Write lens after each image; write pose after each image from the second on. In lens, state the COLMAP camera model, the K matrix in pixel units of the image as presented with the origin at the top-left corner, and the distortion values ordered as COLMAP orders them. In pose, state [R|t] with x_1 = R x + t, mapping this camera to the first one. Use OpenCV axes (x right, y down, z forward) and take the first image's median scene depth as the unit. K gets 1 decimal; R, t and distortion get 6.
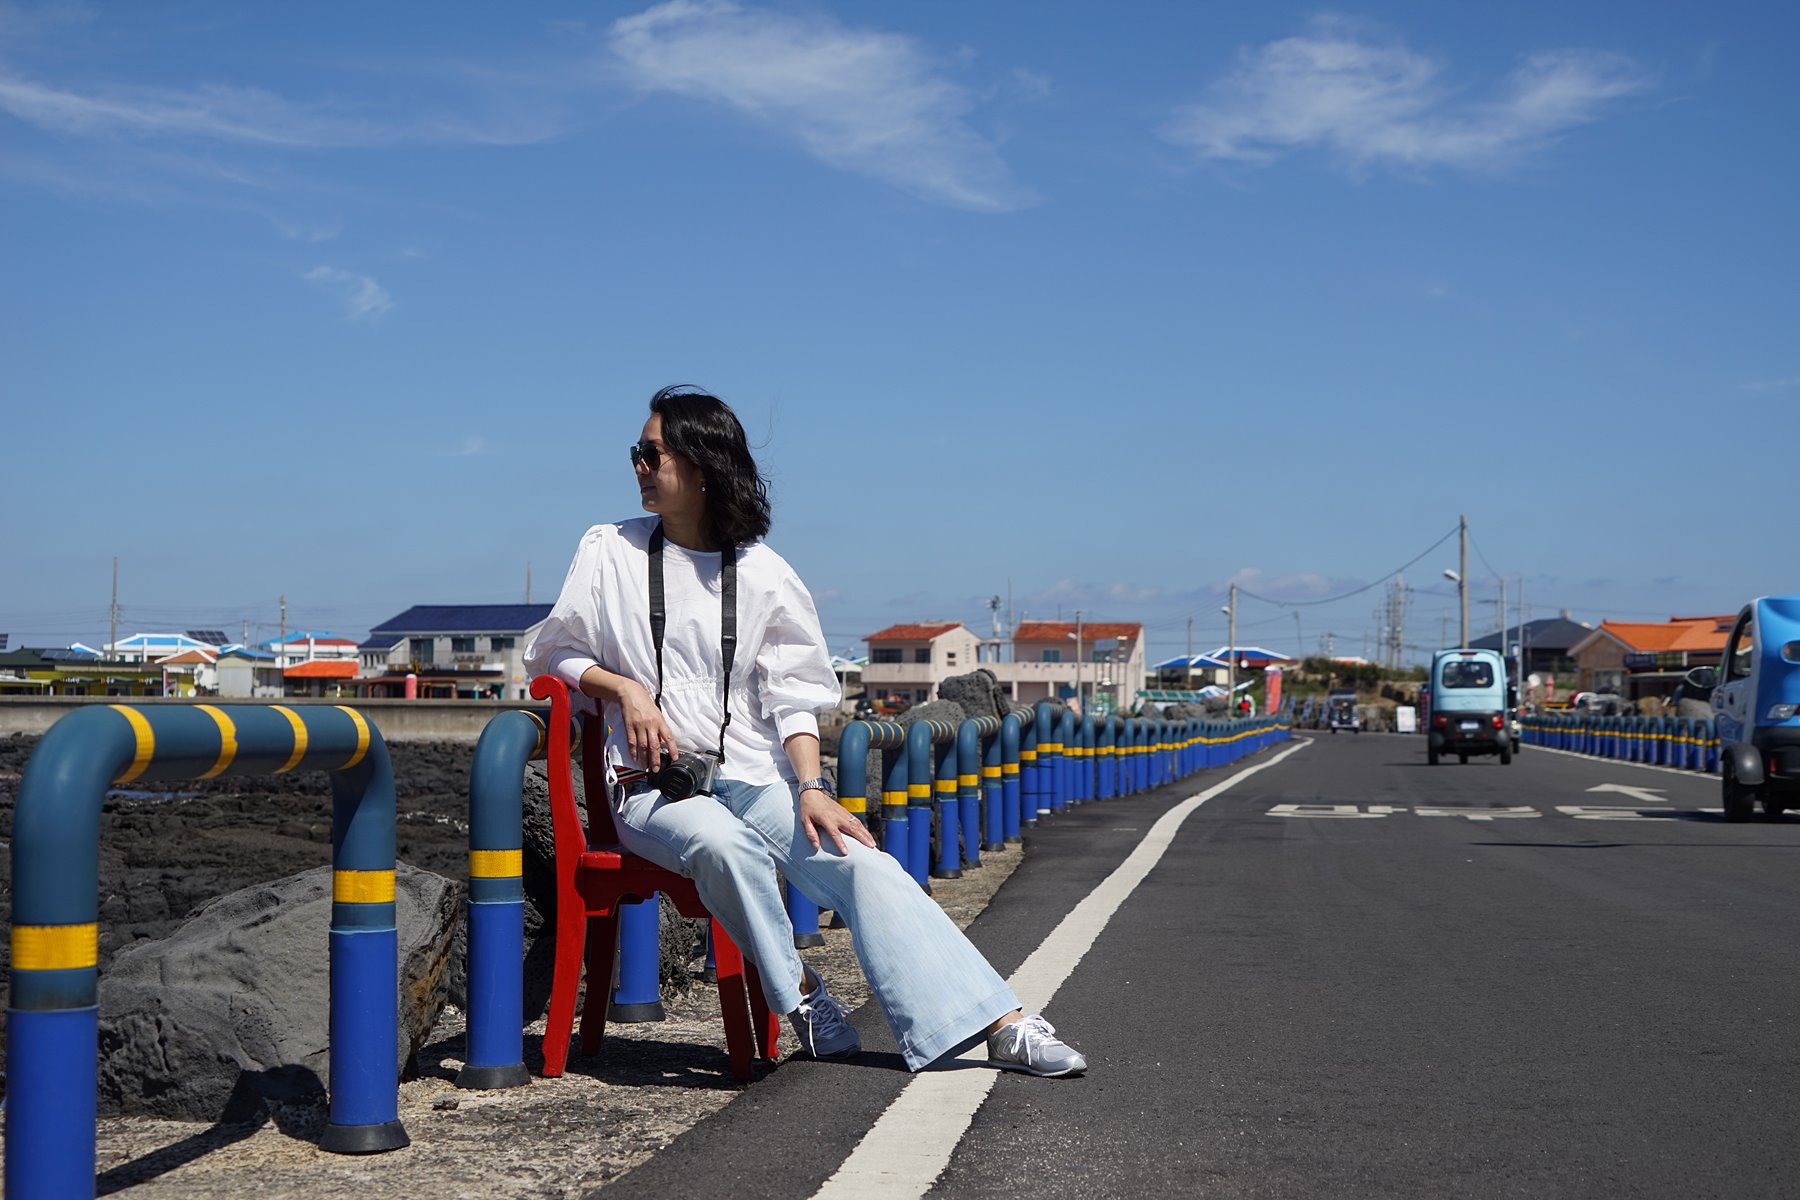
lens RADIAL K [[2738.1, 0, 898.4], [0, 2738.1, 643.8], [0, 0, 1]] dist [0.081484, -0.055445]
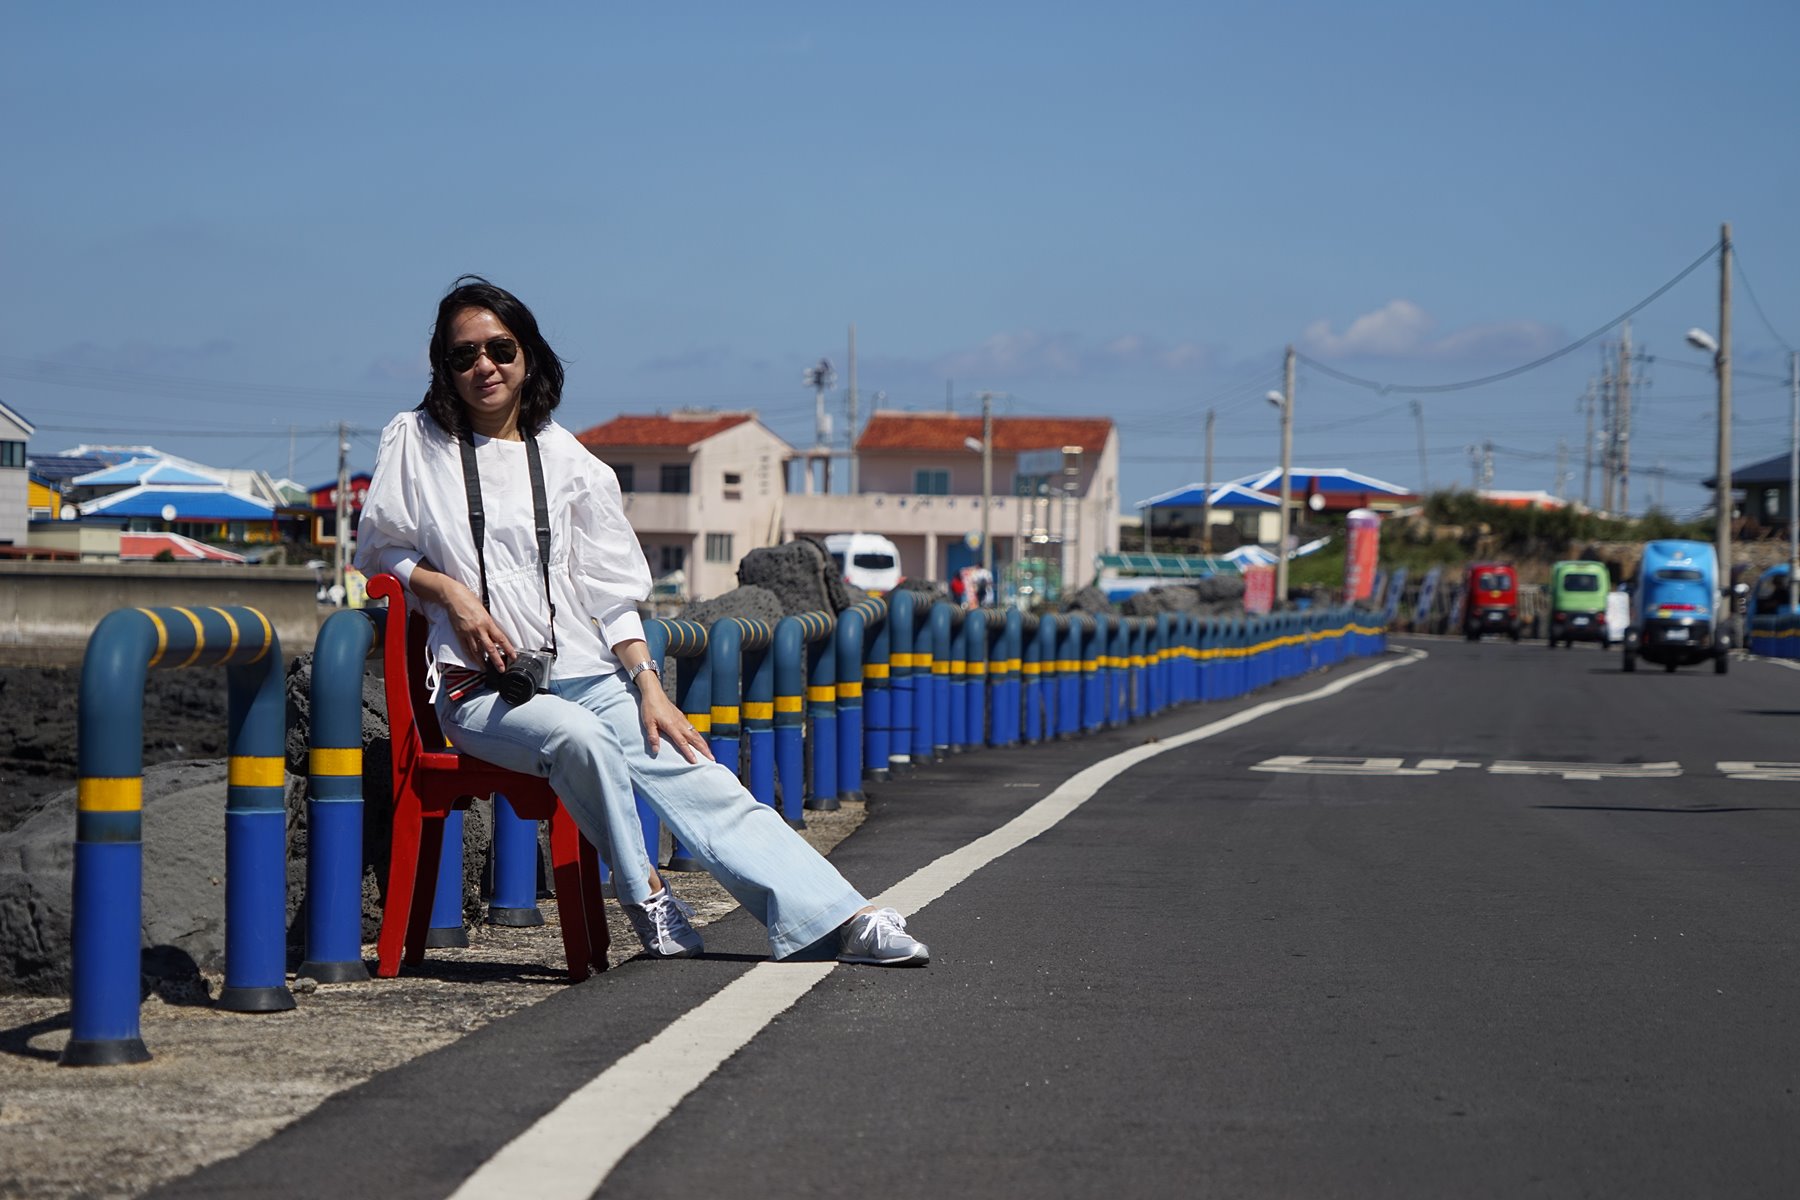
lens RADIAL K [[5623.8, 0, 900.0], [0, 5623.8, 600.0], [0, 0, 1]] dist [-0.017981, -1.320986]
pose [[0.998696, 0.010796, 0.049895, -0.010223], [-0.012109, 0.999586, 0.026104, -0.008181], [-0.049593, -0.026674, 0.998413, -0.245549]]
